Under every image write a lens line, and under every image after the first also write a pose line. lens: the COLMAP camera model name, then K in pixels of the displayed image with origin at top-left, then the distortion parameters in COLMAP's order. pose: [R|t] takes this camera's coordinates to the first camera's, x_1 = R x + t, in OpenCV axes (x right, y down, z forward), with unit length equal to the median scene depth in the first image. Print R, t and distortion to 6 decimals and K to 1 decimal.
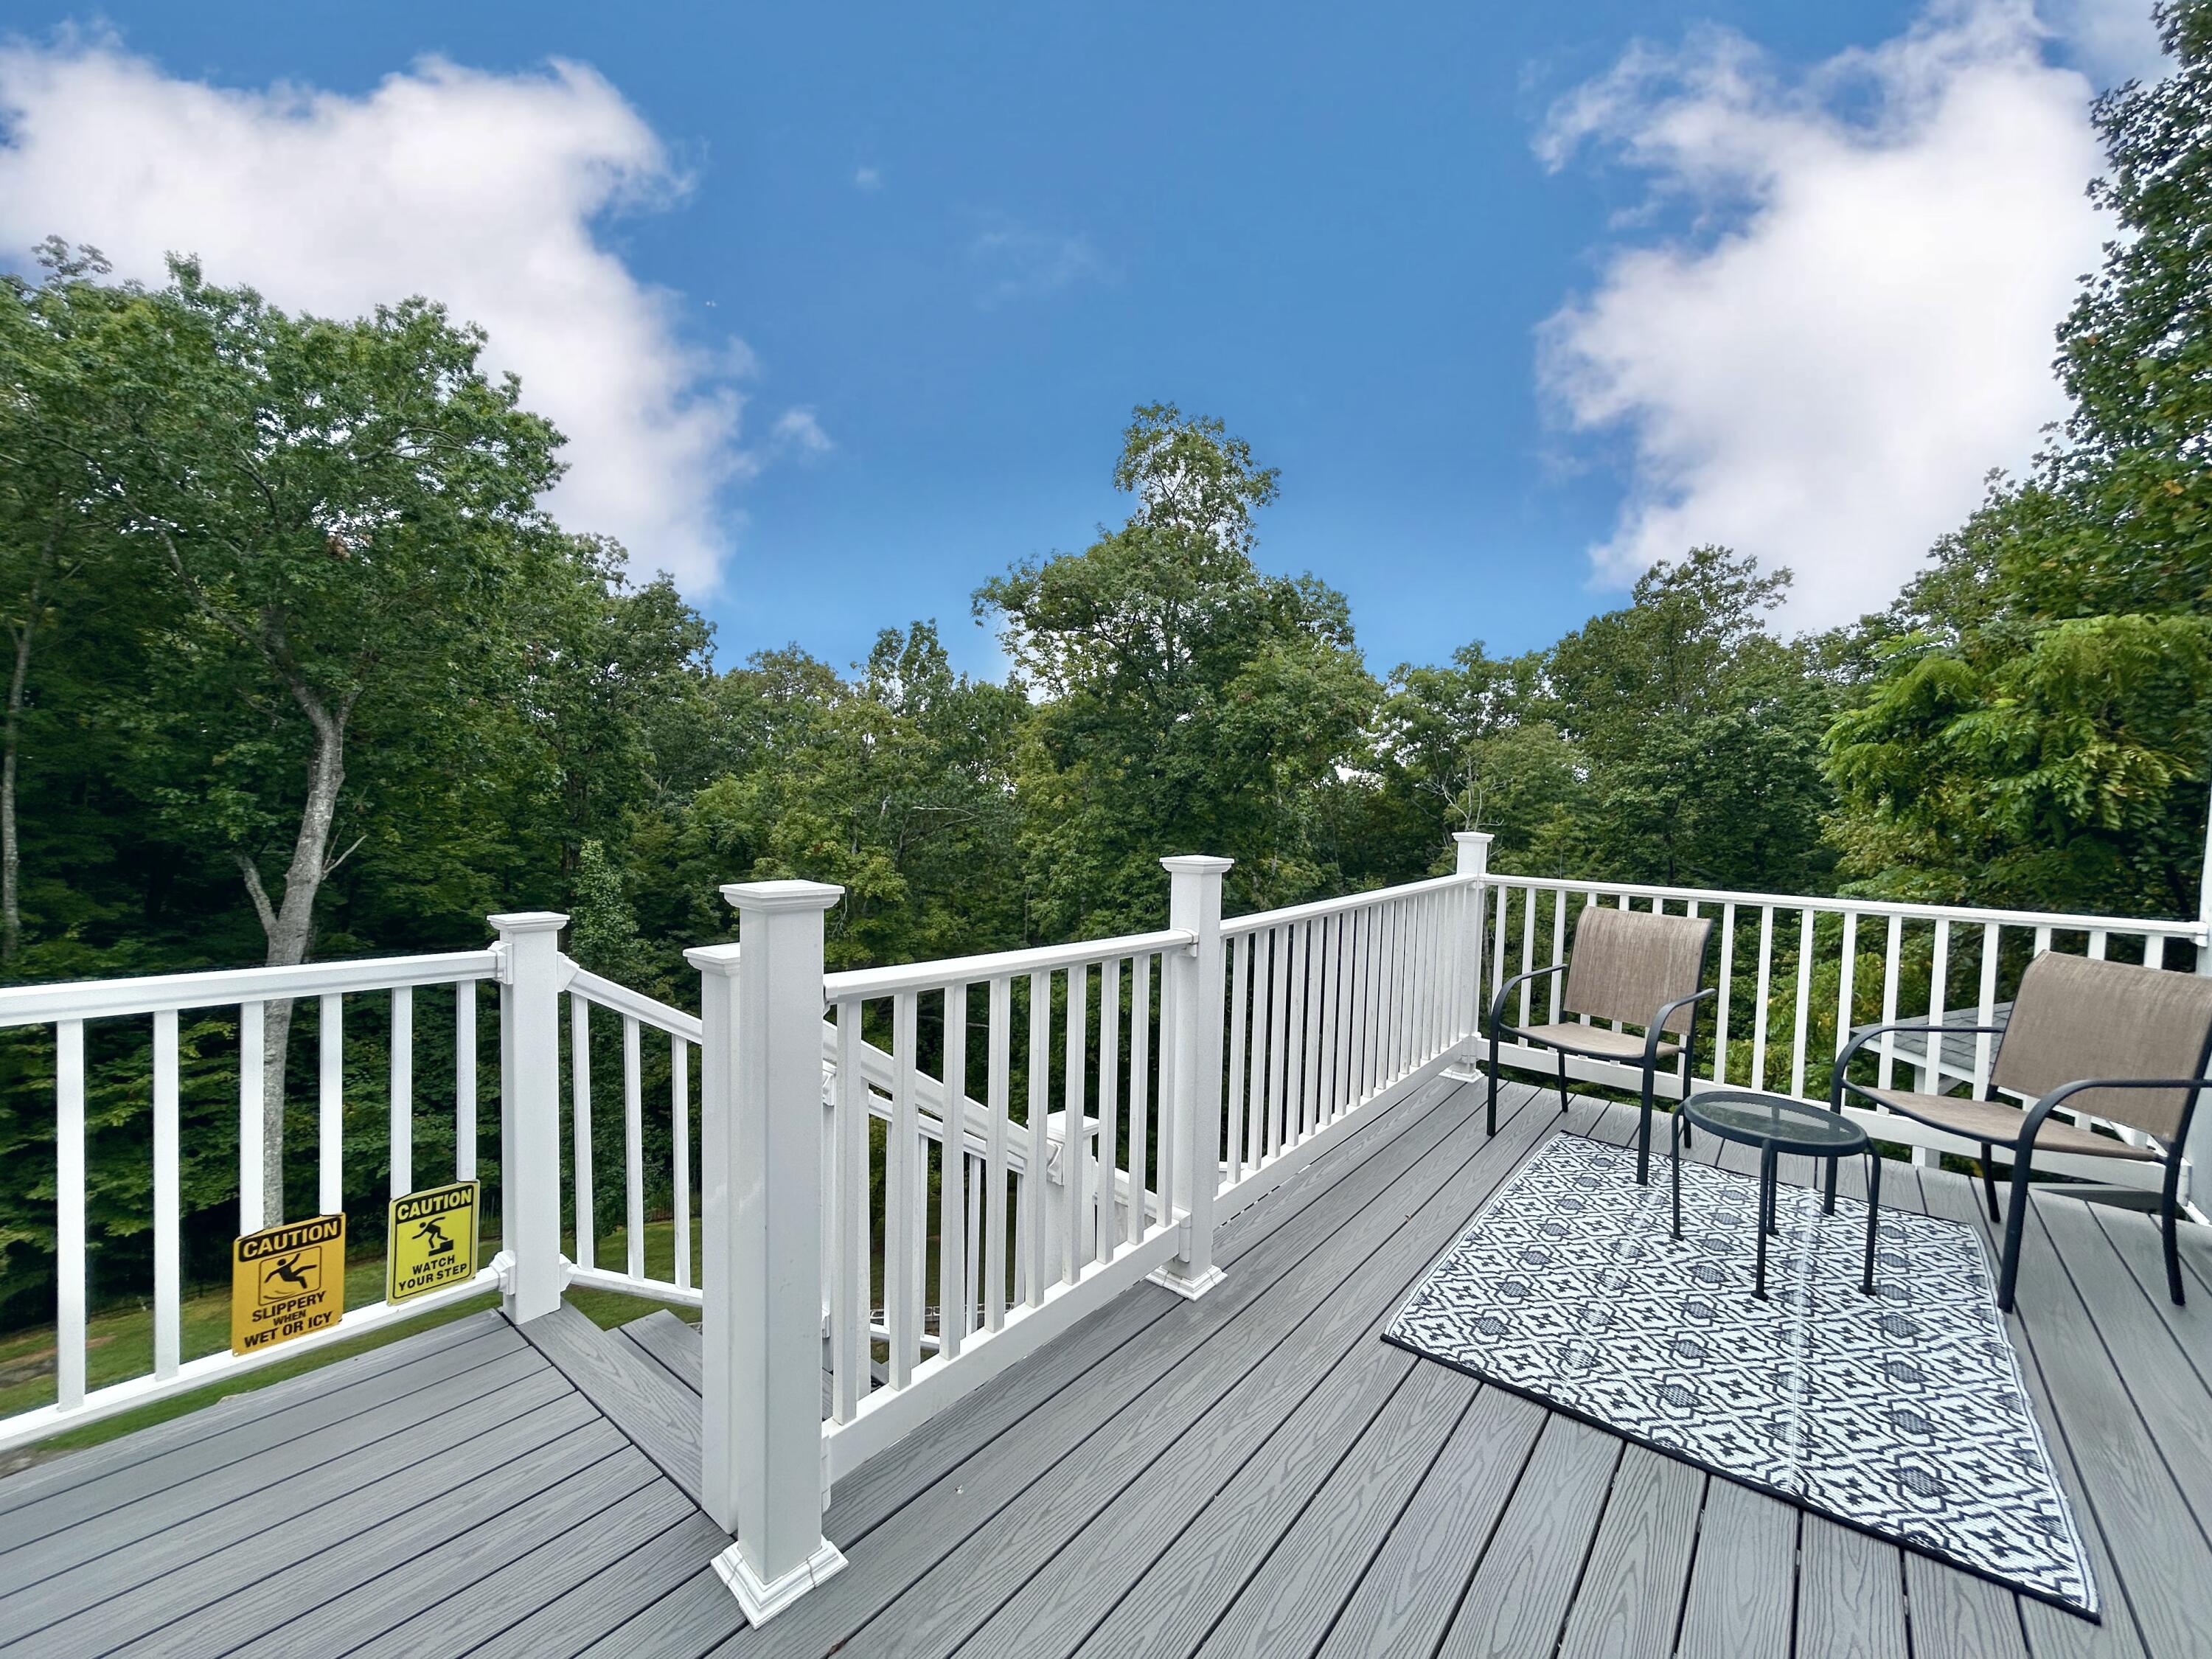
lens RADIAL K [[885.2, 0, 1105.5], [0, 885.2, 831.7], [0, 0, 1]] dist [-0.003663, -0.000578]
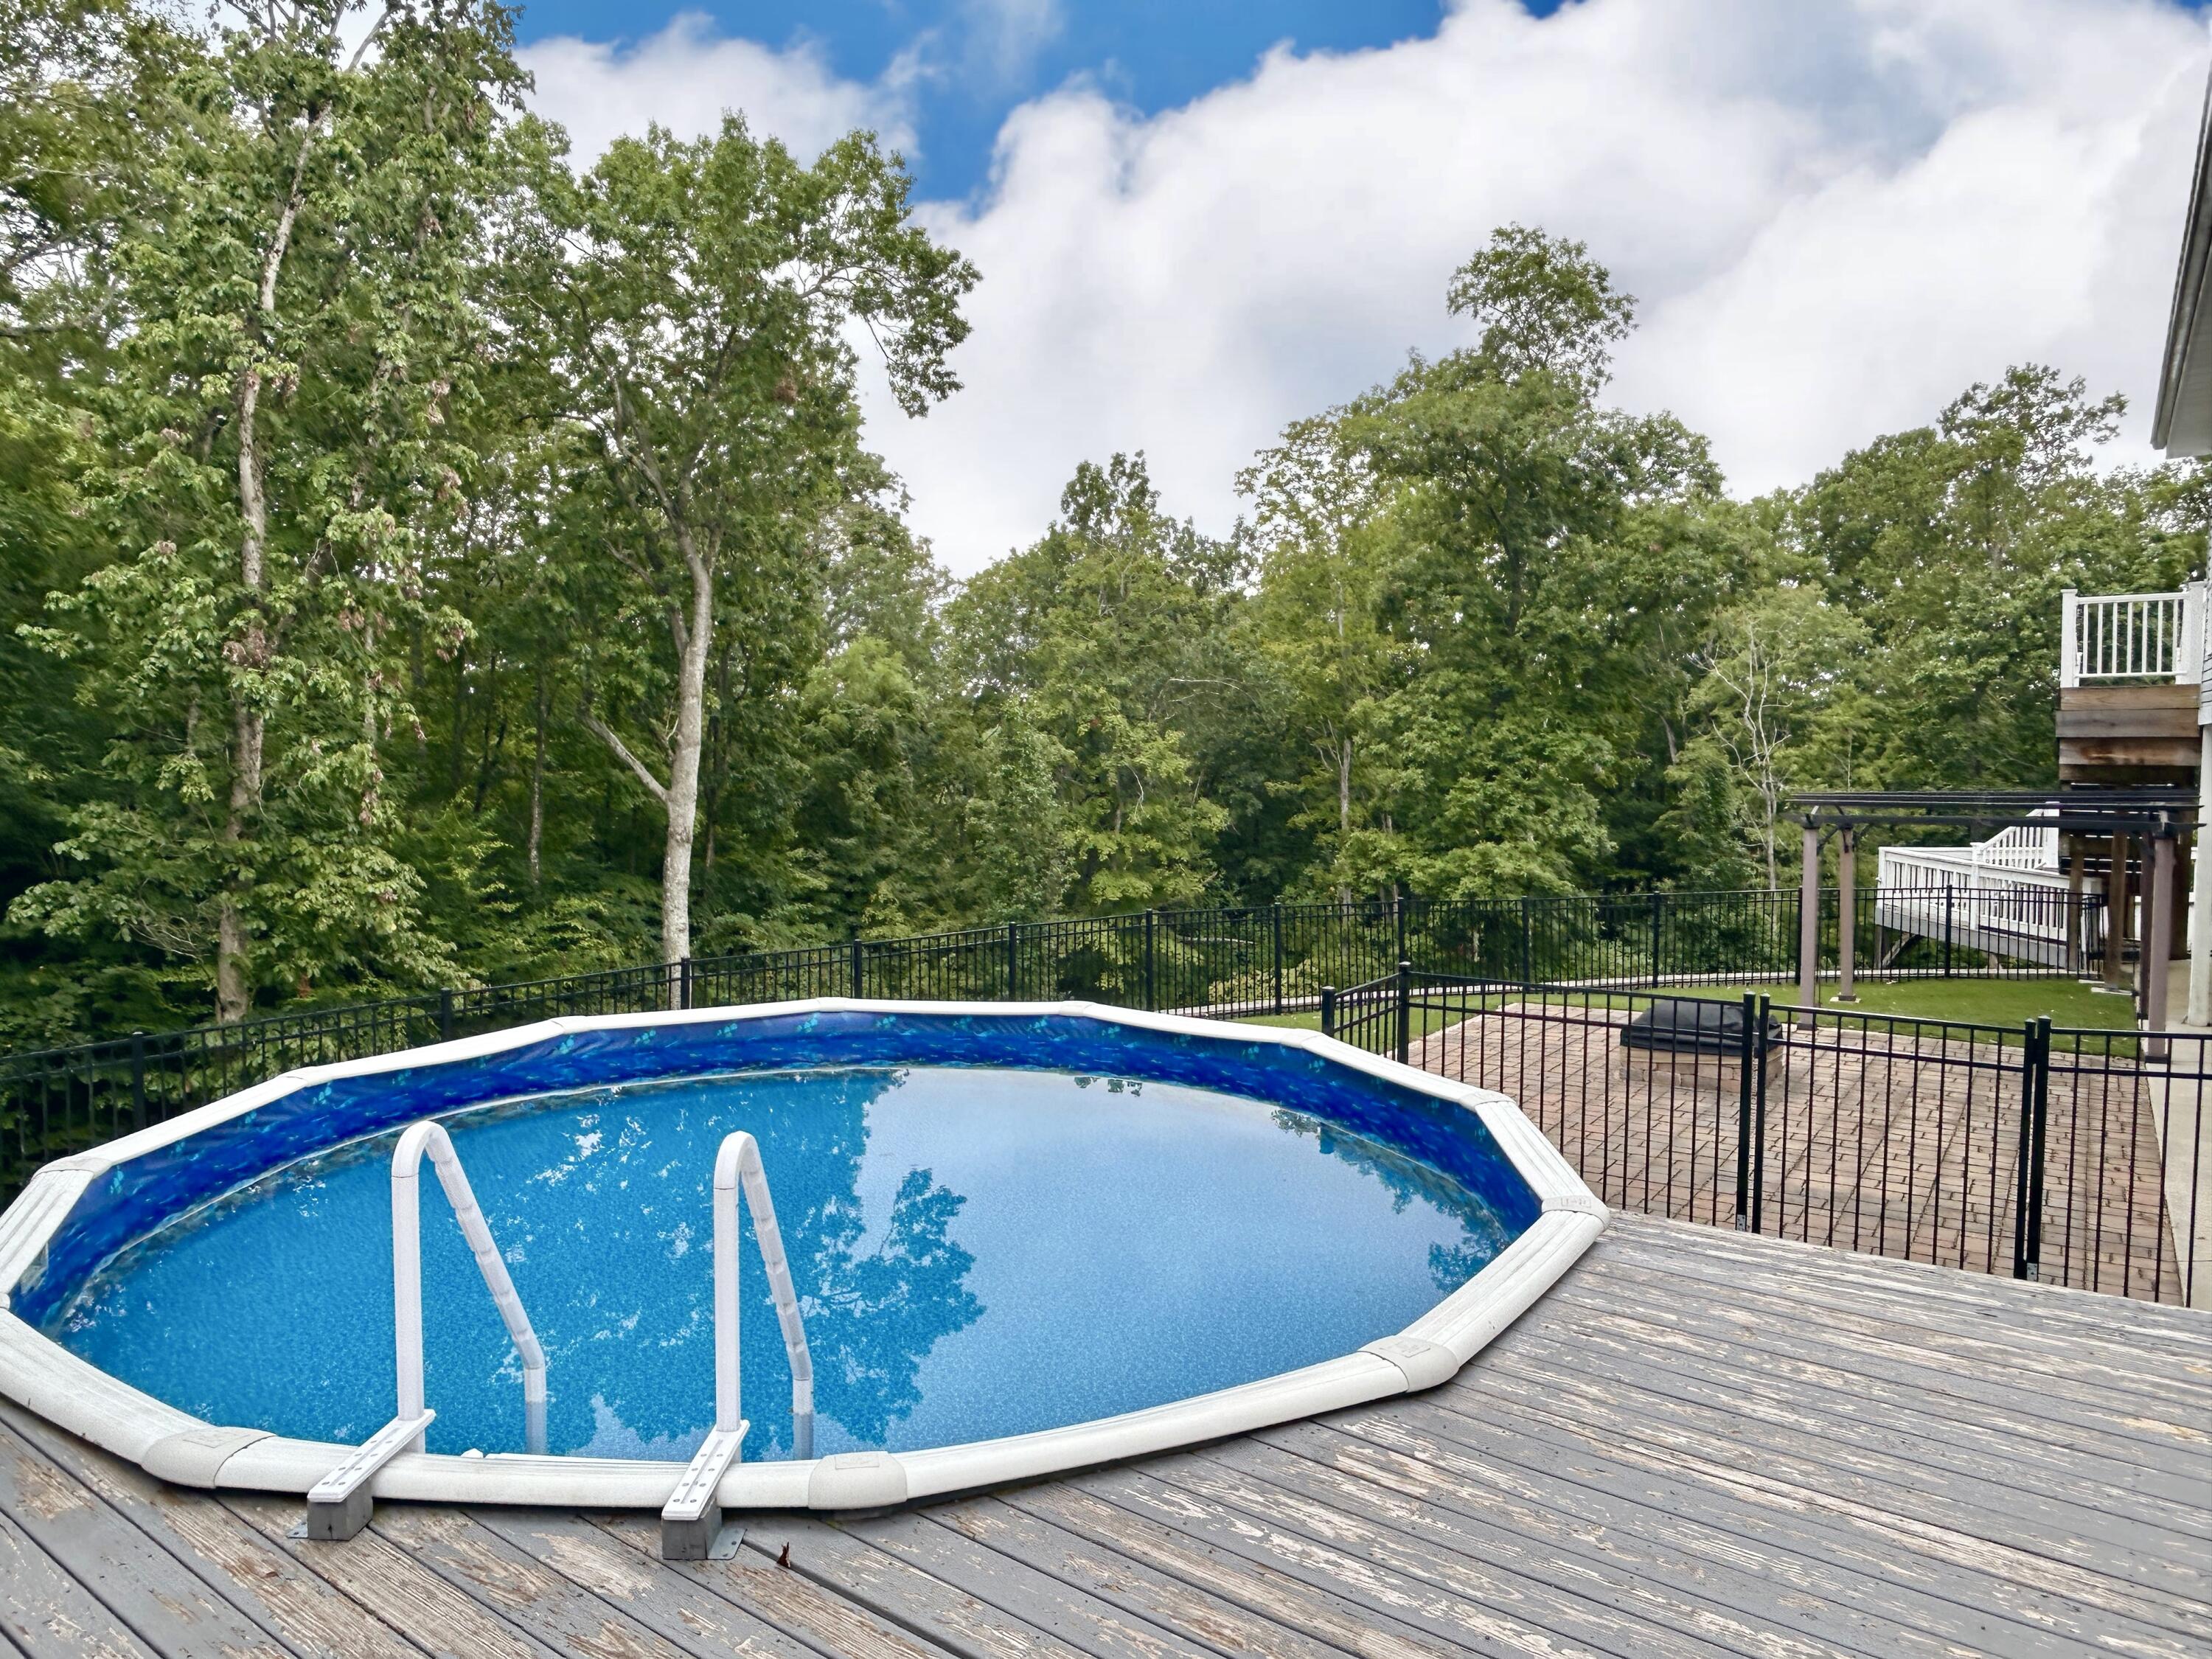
lens RADIAL K [[1458.6, 0, 1087.2], [0, 1458.6, 824.2], [0, 0, 1]] dist [-0.006255, -0.000148]
pose [[0.996589, -0.013240, 0.081455, -0.310769], [0.010315, 0.999290, 0.036229, 0.045360], [-0.081877, -0.035265, 0.996018, -0.292859]]
